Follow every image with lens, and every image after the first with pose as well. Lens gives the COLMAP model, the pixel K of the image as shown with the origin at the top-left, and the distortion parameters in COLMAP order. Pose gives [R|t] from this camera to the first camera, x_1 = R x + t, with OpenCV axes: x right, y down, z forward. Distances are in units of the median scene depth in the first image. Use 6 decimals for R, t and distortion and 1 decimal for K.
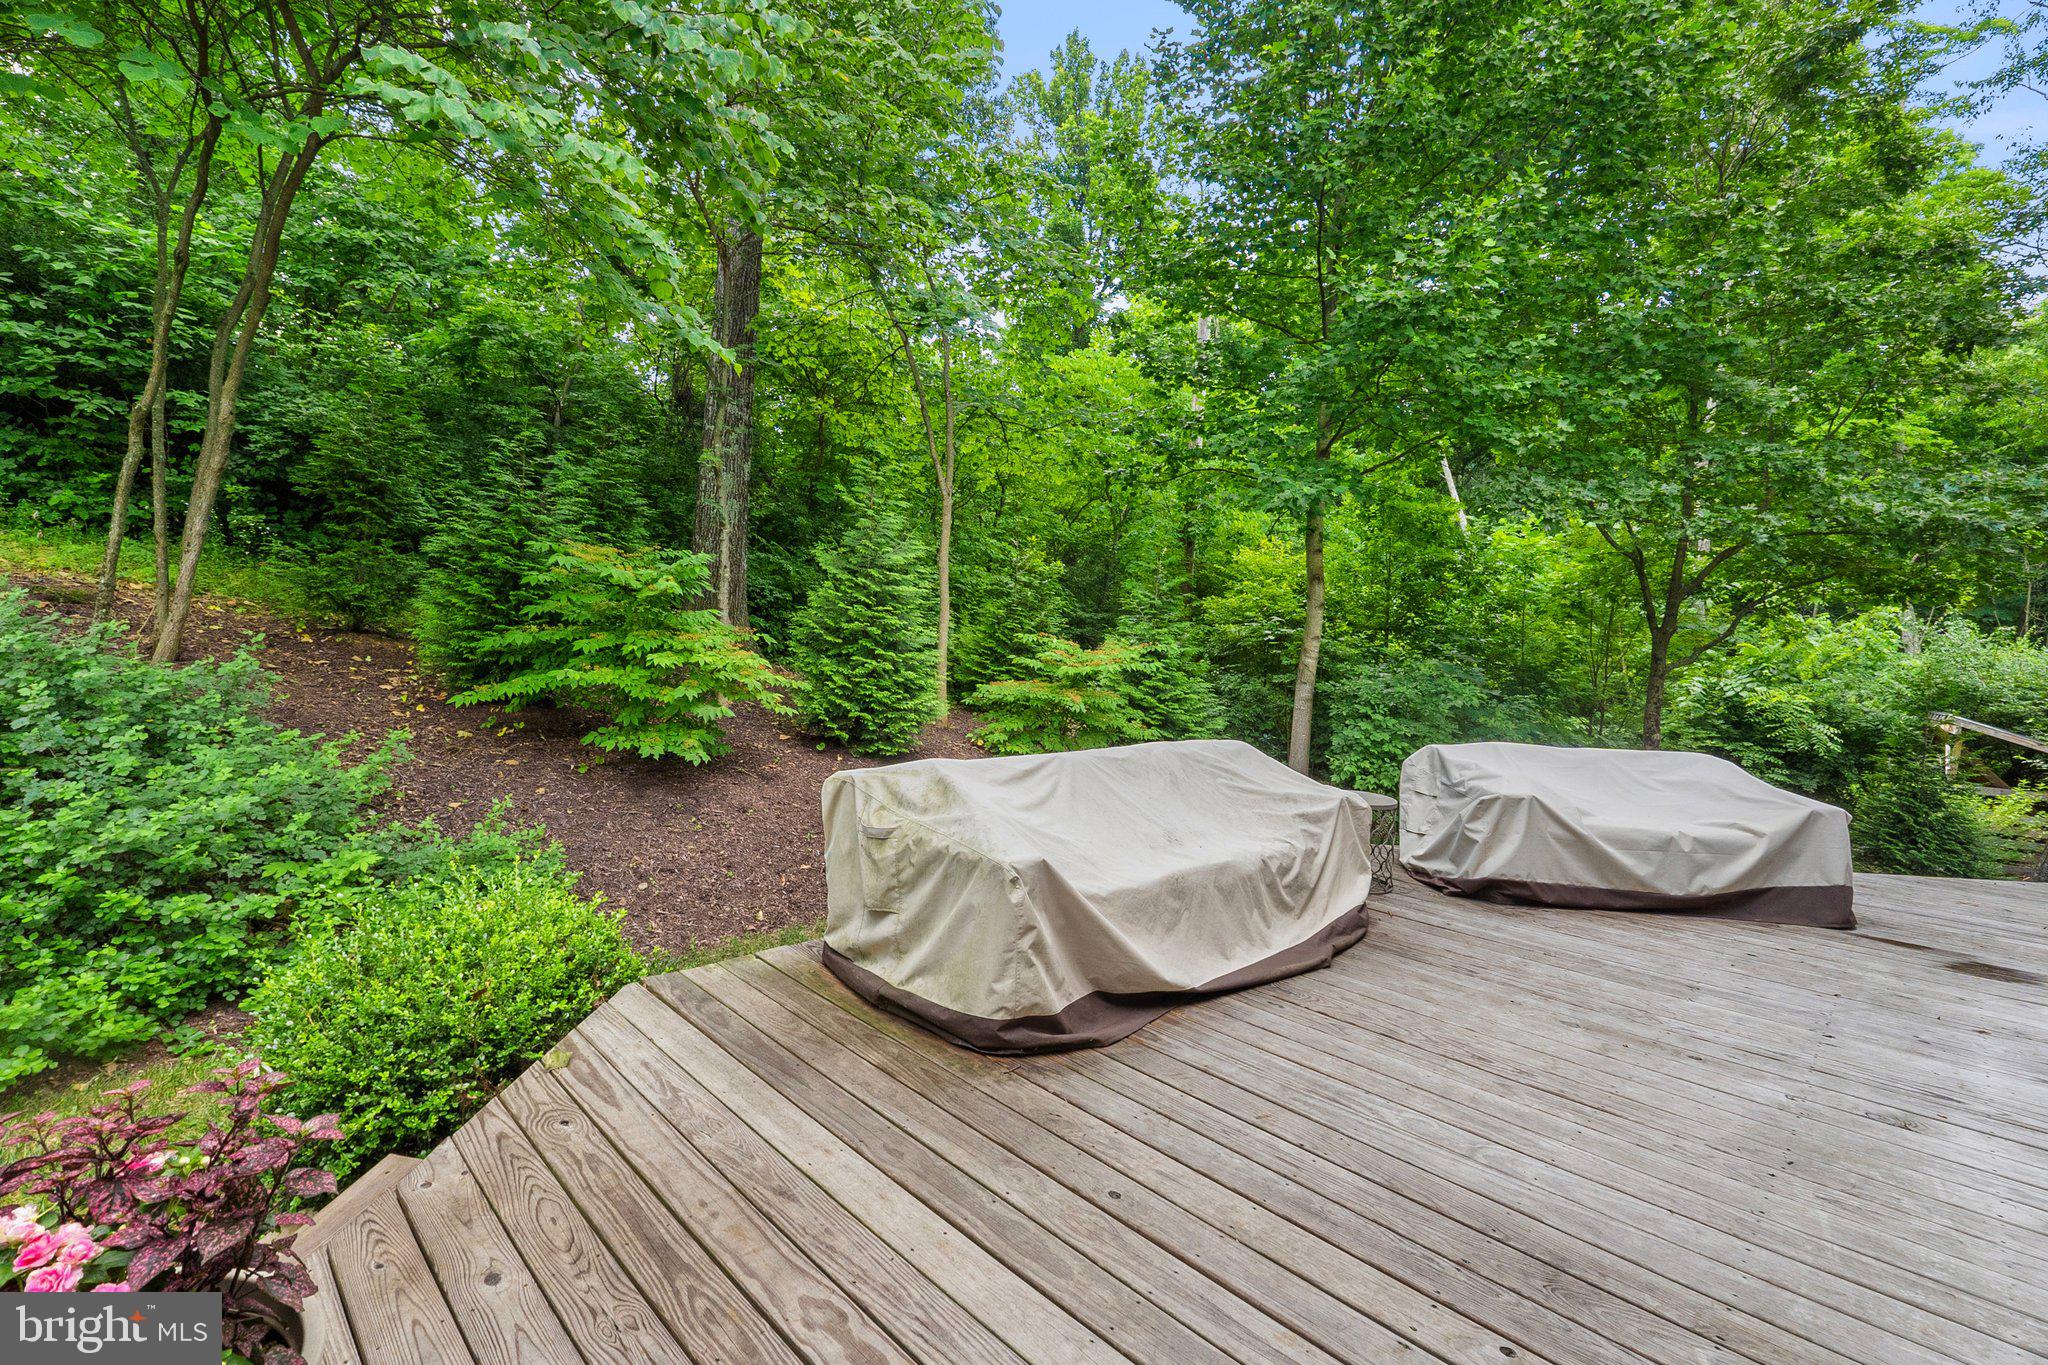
lens RADIAL K [[900.9, 0, 1021.6], [0, 900.9, 612.6], [0, 0, 1]] dist [-0.016533, 0.000355]
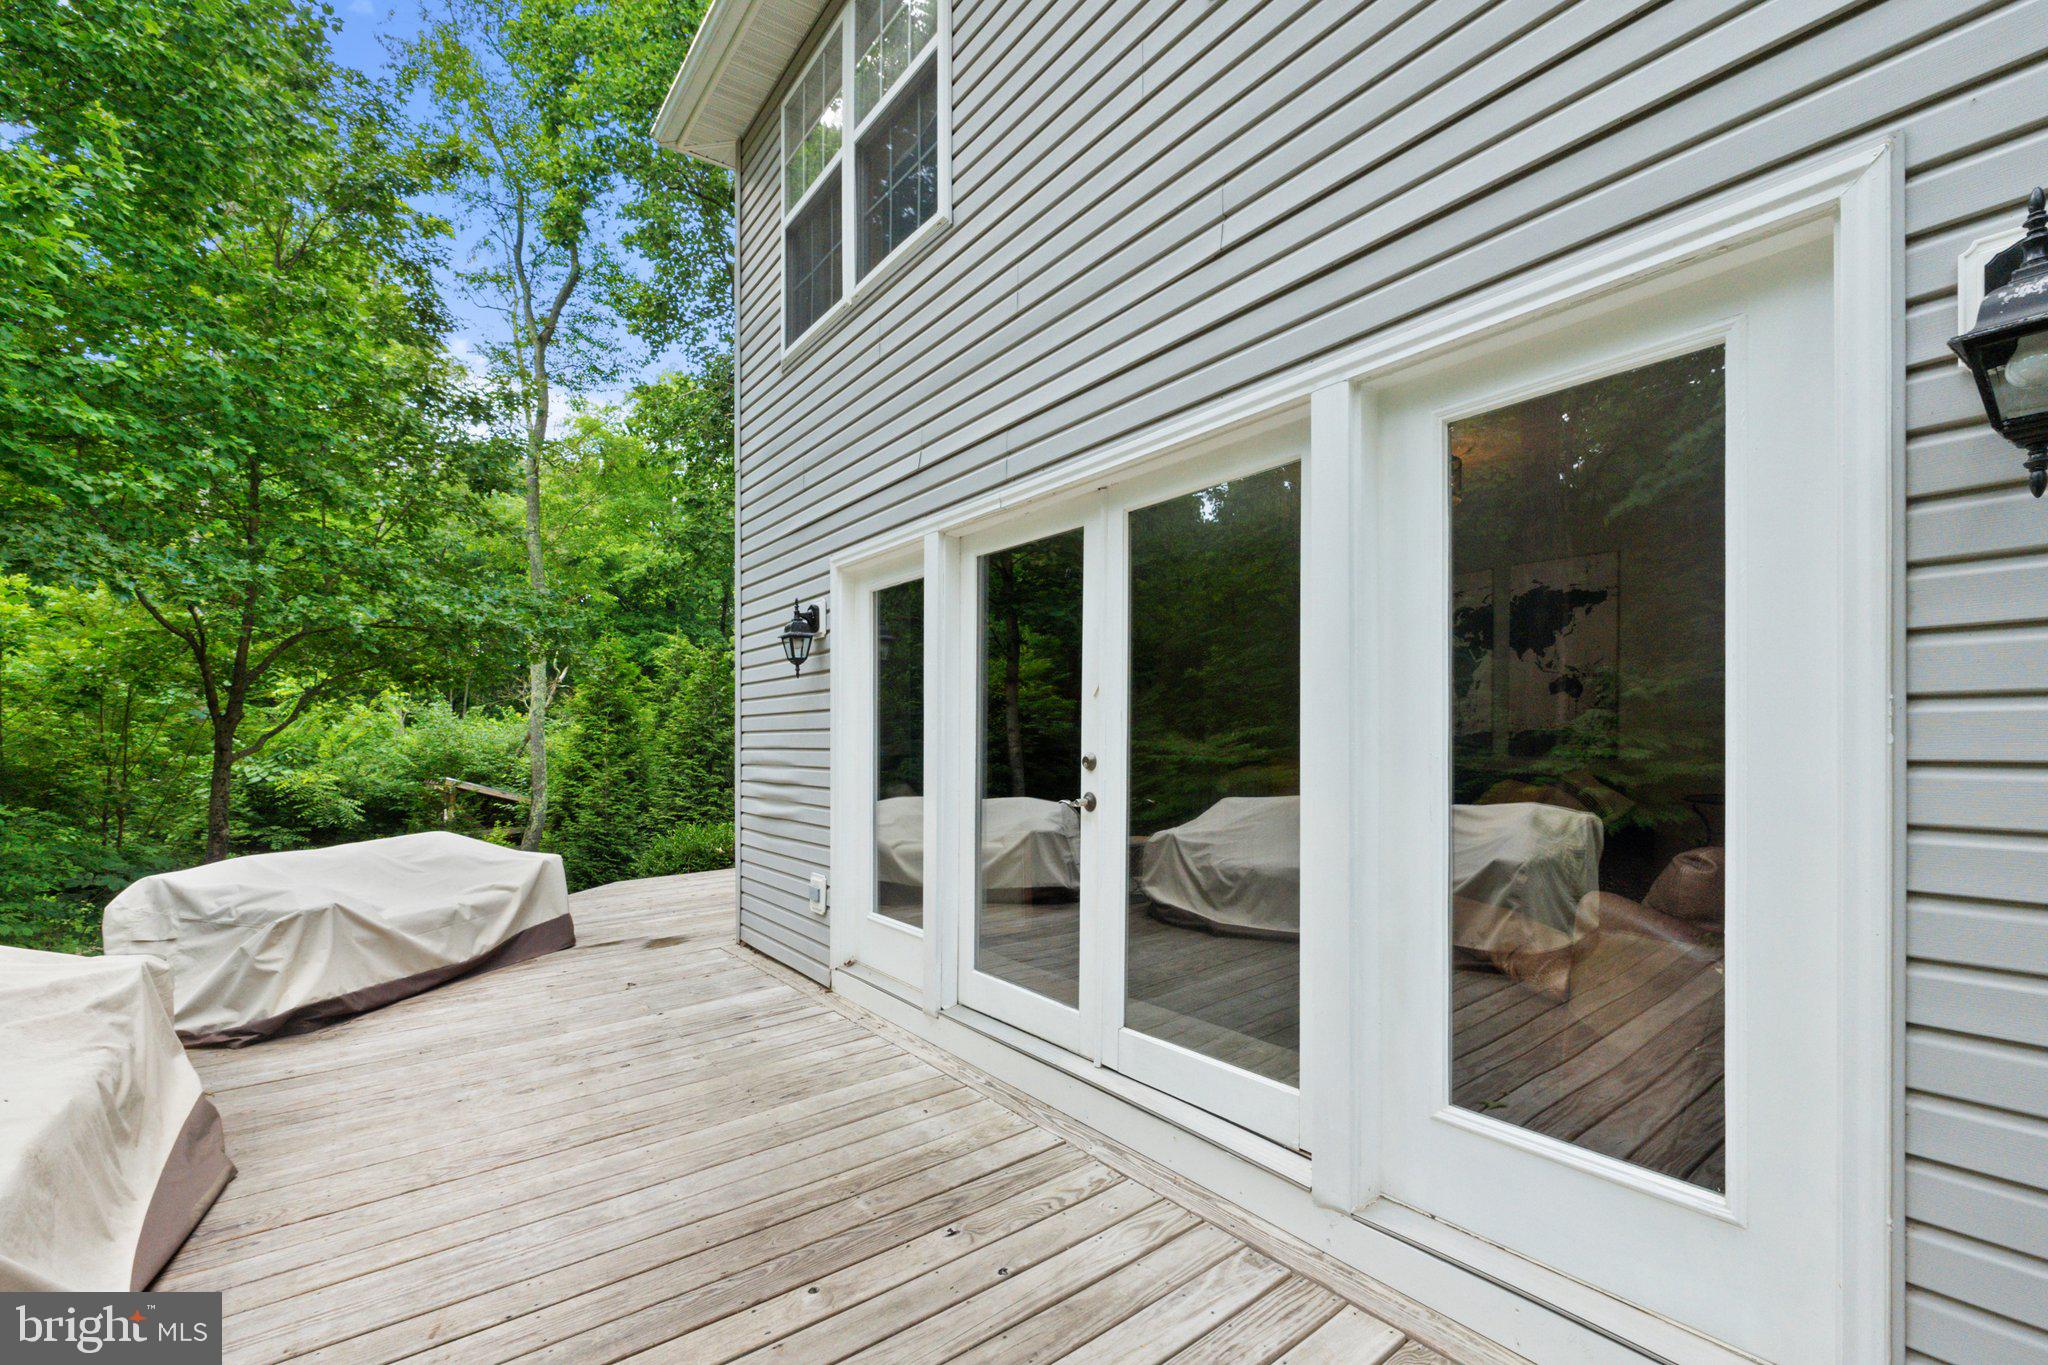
lens RADIAL K [[863.6, 0, 1020.2], [0, 863.6, 724.1], [0, 0, 1]] dist [-0.003038, -0.000322]
pose [[0.147371, -0.041476, 0.988211, -0.194555], [0.010139, 0.999131, 0.040422, -0.008850], [-0.989029, 0.004063, 0.147663, 0.168563]]
